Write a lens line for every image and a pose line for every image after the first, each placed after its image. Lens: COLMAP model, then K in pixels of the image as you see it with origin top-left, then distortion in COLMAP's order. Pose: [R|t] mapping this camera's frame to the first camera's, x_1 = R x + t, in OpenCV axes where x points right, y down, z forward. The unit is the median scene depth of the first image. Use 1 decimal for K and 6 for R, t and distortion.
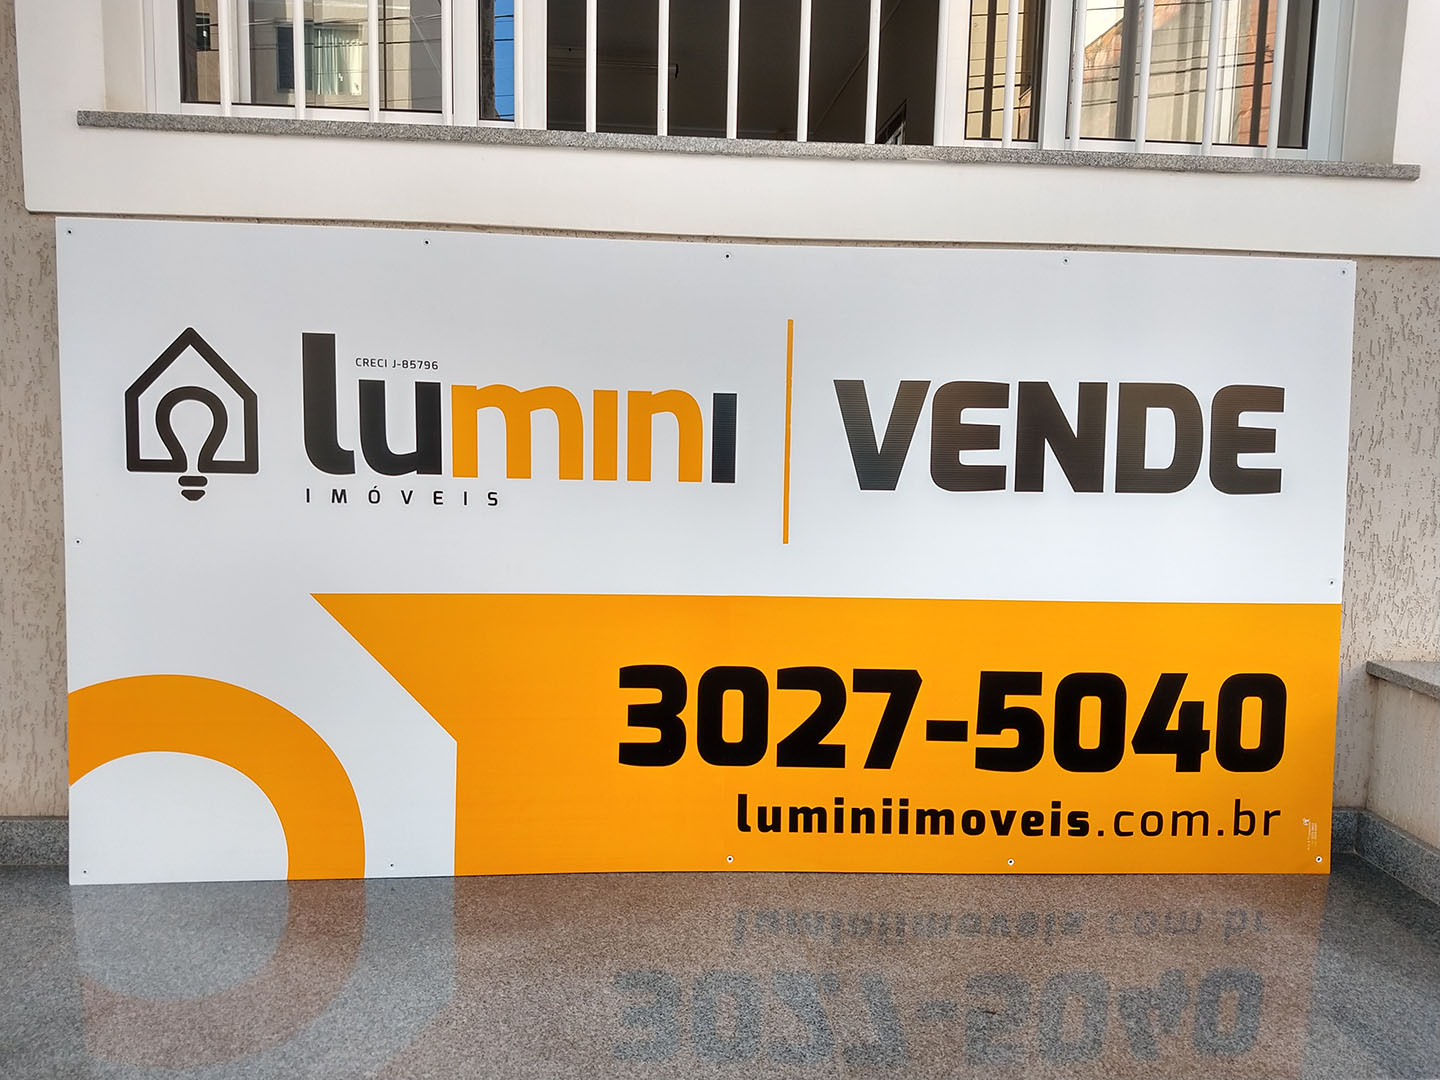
lens RADIAL K [[1113.4, 0, 712.2], [0, 1113.4, 538.5], [0, 0, 1]] dist [0.020917, -0.039953]
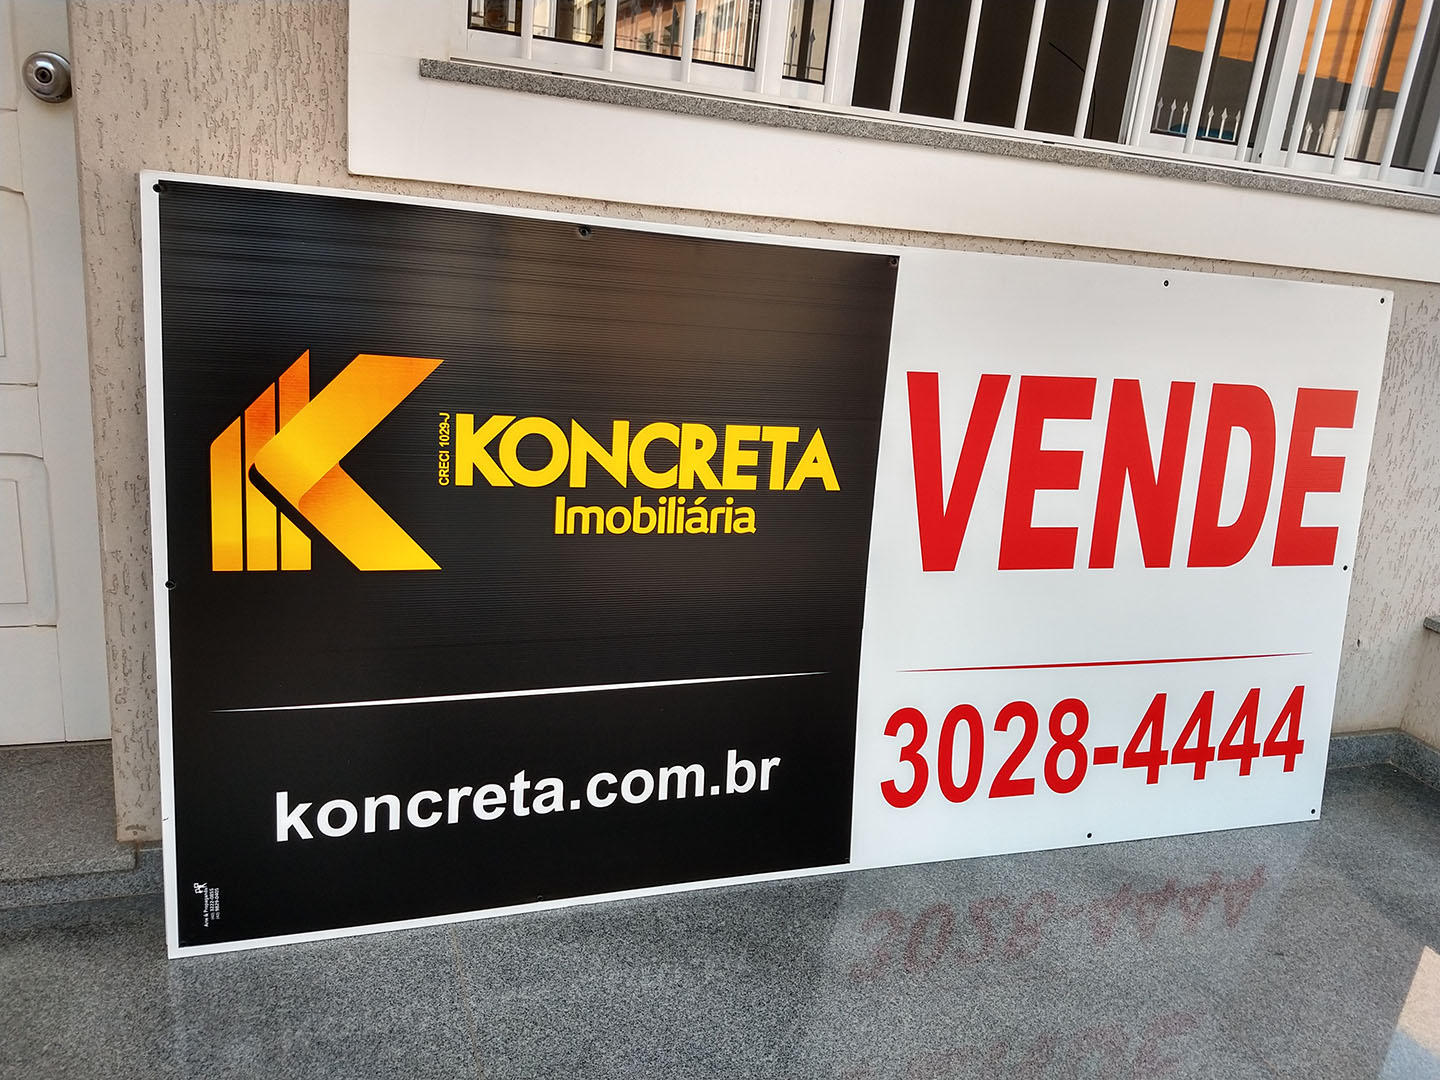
lens RADIAL K [[1113.4, 0, 712.2], [0, 1113.4, 538.5], [0, 0, 1]] dist [0.020917, -0.039953]
pose [[0.963099, -0.003871, 0.269120, -0.519308], [-0.049993, 0.979923, 0.193006, -0.178811], [-0.264465, -0.199338, 0.943569, 0.063338]]
